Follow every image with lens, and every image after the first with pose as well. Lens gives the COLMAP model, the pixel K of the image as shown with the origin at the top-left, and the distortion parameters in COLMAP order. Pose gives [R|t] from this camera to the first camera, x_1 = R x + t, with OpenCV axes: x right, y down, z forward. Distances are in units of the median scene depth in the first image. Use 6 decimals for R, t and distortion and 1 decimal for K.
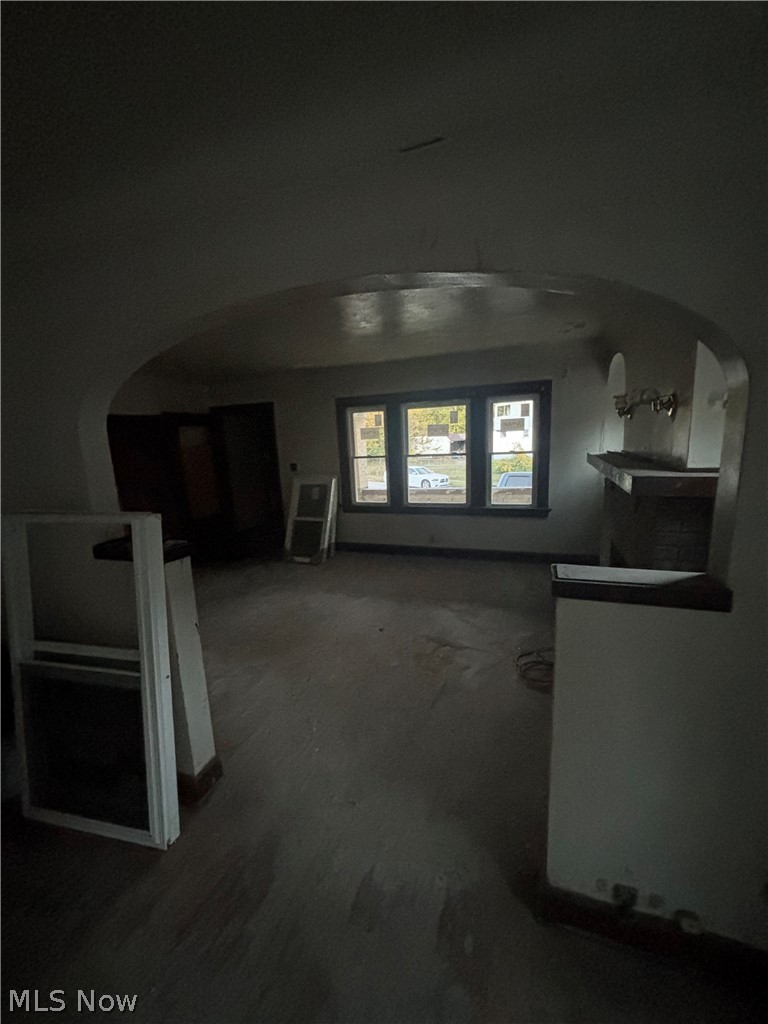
lens RADIAL K [[410.4, 0, 384.0], [0, 410.4, 512.0], [0, 0, 1]] dist [-0.001820, -0.000766]
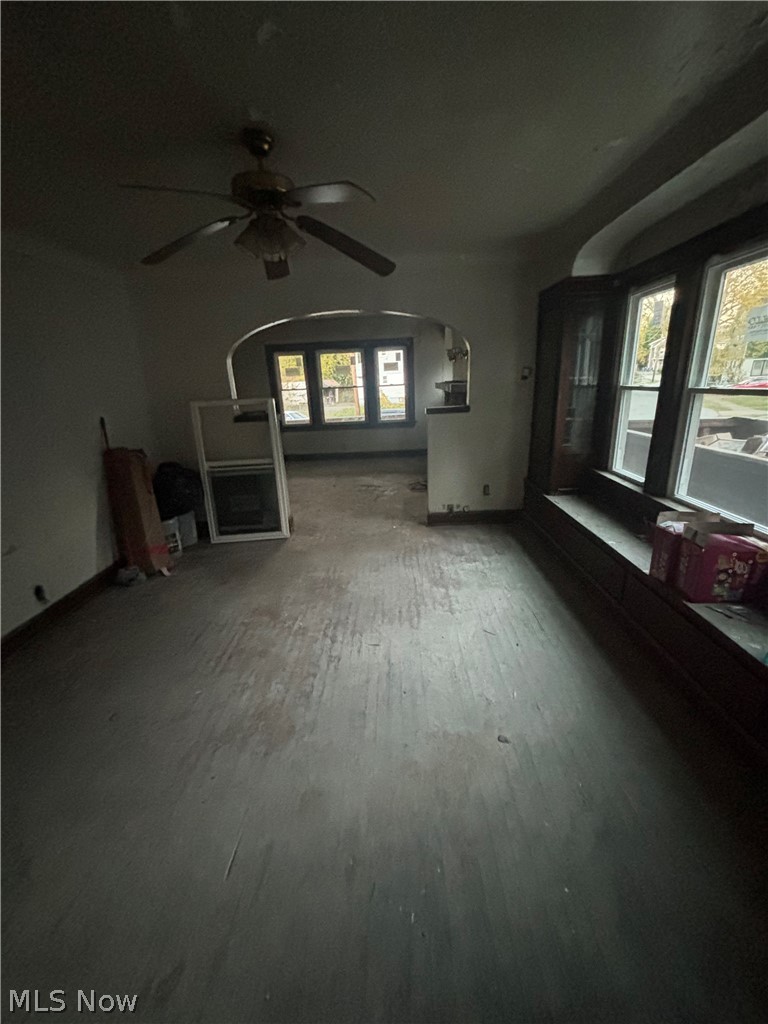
lens RADIAL K [[410.4, 0, 384.0], [0, 410.4, 512.0], [0, 0, 1]] dist [-0.001820, -0.000766]
pose [[0.945672, -0.097986, 0.310004, -0.238465], [0.059697, 0.989624, 0.130695, 0.123321], [-0.319594, -0.105089, 0.941709, -0.490285]]
